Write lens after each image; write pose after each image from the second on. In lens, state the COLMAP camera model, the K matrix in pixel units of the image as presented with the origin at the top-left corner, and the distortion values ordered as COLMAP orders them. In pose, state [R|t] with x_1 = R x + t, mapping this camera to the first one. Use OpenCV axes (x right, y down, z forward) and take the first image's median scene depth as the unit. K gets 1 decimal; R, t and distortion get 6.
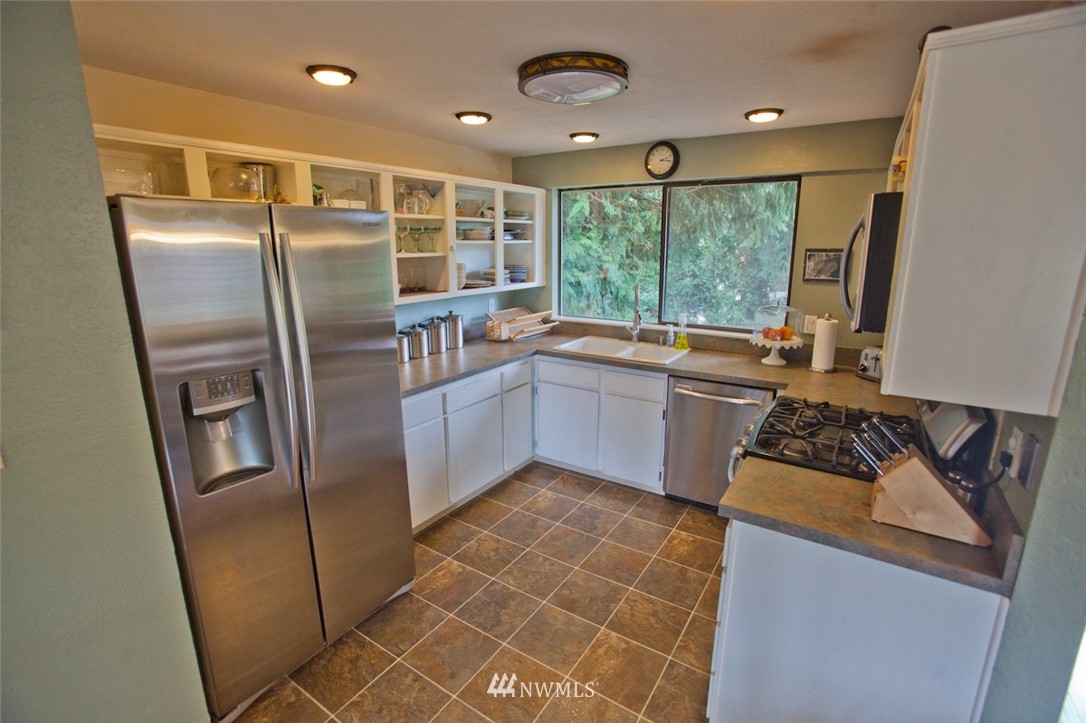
lens RADIAL K [[500.2, 0, 539.2], [0, 500.2, 357.7], [0, 0, 1]] dist [-0.085956, 0.037341]
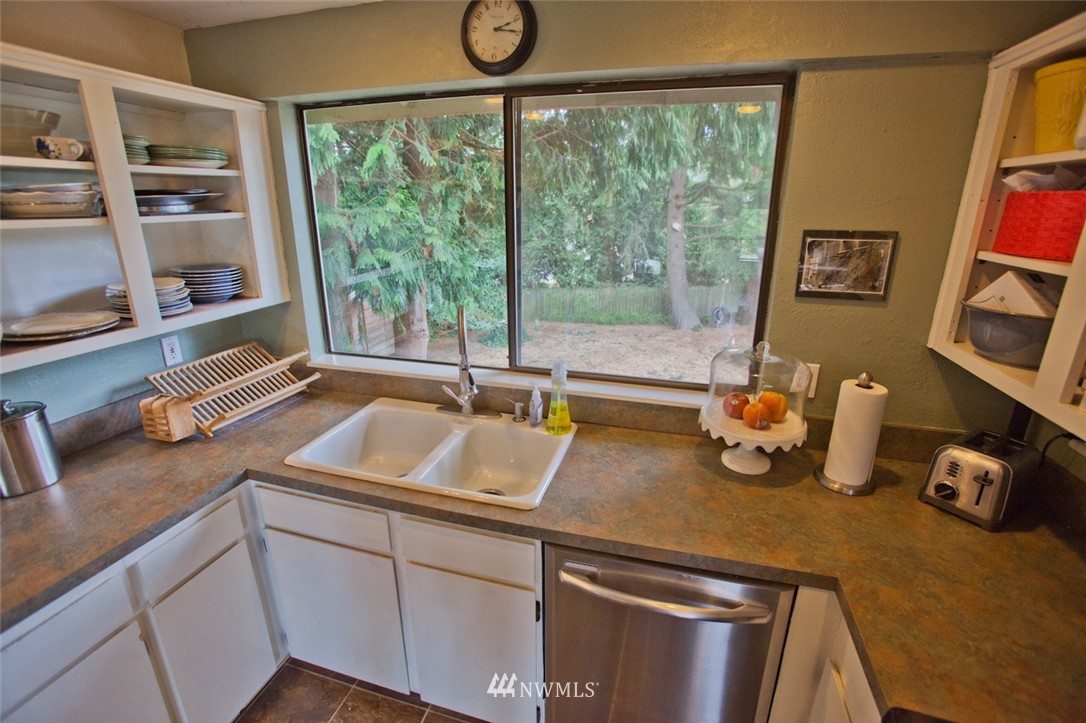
lens RADIAL K [[500.2, 0, 539.2], [0, 500.2, 357.7], [0, 0, 1]] dist [-0.085956, 0.037341]
pose [[0.955803, -0.085215, 0.281387, 0.115946], [0.062531, 0.994098, 0.088646, -0.120724], [-0.287280, -0.067133, 0.955491, 0.467012]]
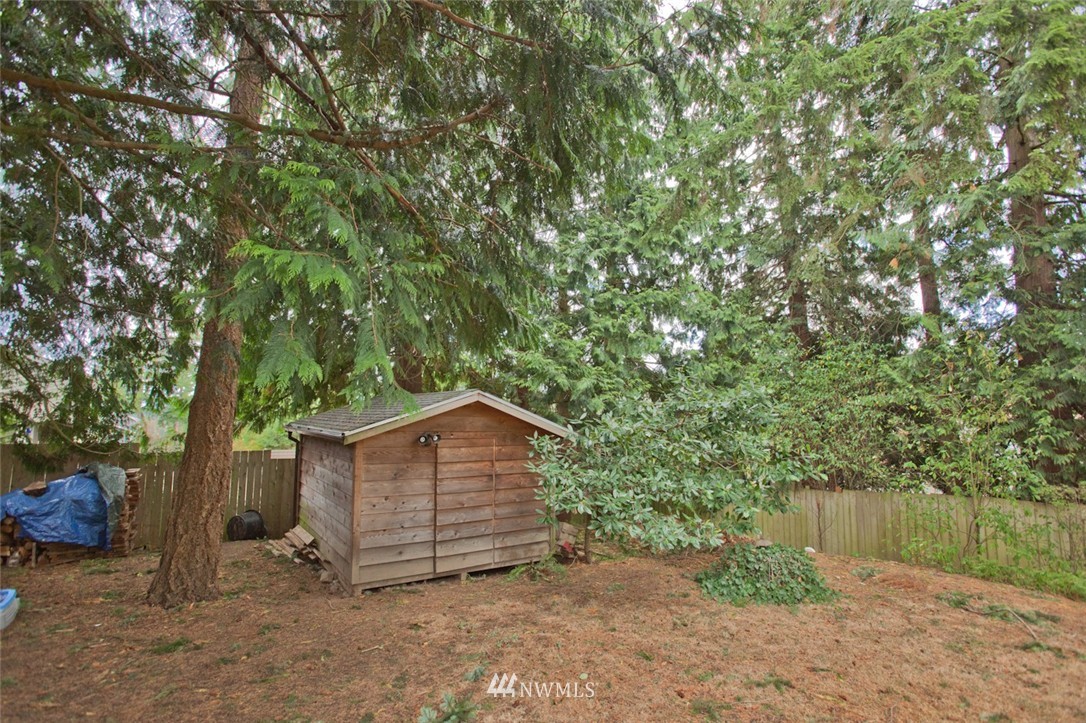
lens RADIAL K [[500.2, 0, 539.2], [0, 500.2, 357.7], [0, 0, 1]] dist [-0.085956, 0.037341]
pose [[0.924183, -0.030572, -0.380725, 0.953391], [-0.098627, 0.943886, -0.315202, -0.067837], [0.368997, 0.328854, 0.869308, 2.417949]]
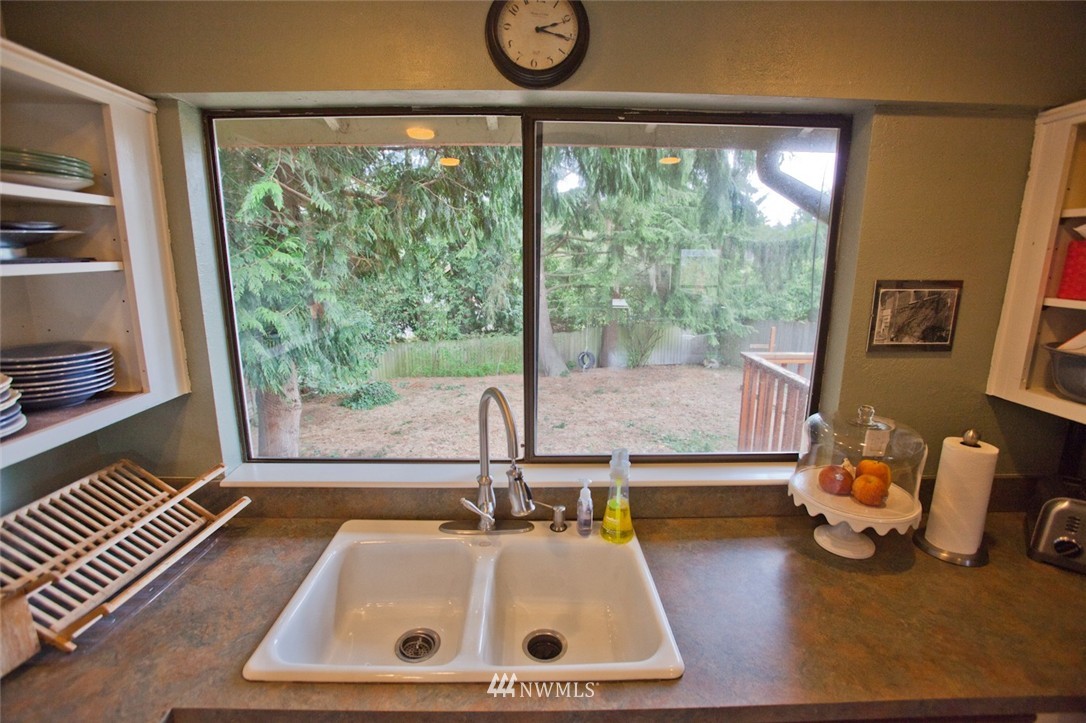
lens RADIAL K [[499.6, 0, 542.4], [0, 499.6, 357.1], [0, 0, 1]] dist [-0.062294, 0.022666]
pose [[0.822704, -0.108933, 0.557935, 0.028963], [0.120645, 0.992568, 0.015896, -0.151966], [-0.555521, 0.054234, 0.829732, 0.618261]]
